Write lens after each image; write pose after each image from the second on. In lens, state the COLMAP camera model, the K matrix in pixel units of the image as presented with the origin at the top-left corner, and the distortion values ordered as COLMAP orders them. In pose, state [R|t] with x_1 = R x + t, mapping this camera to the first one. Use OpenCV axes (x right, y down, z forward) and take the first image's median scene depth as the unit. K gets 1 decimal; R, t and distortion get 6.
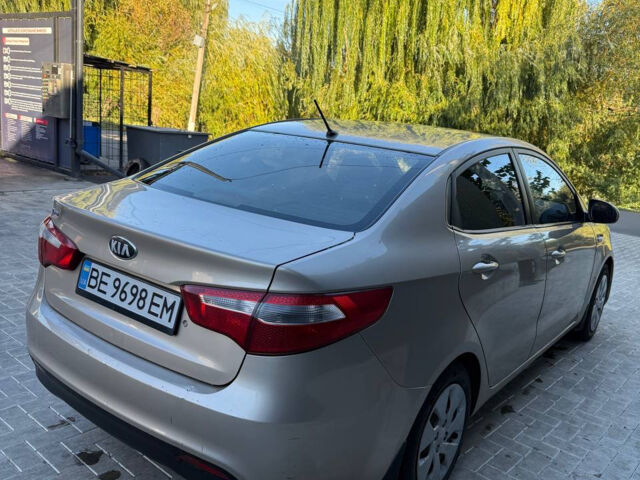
lens RADIAL K [[583.9, 0, 320.0], [0, 583.9, 240.0], [0, 0, 1]] dist [0.110211, 0.001299]
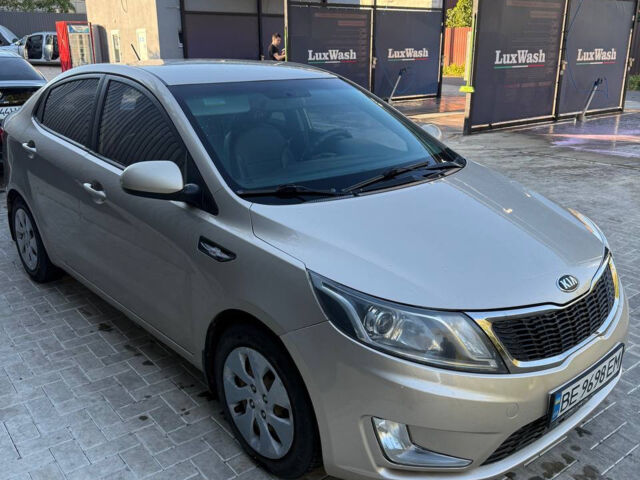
lens RADIAL K [[583.9, 0, 320.0], [0, 583.9, 240.0], [0, 0, 1]] dist [0.110211, 0.001299]
pose [[-0.197385, 0.210242, -0.957516, 0.786935], [-0.224087, 0.941196, 0.252853, -0.134929], [0.954371, 0.264476, -0.138665, 0.957411]]
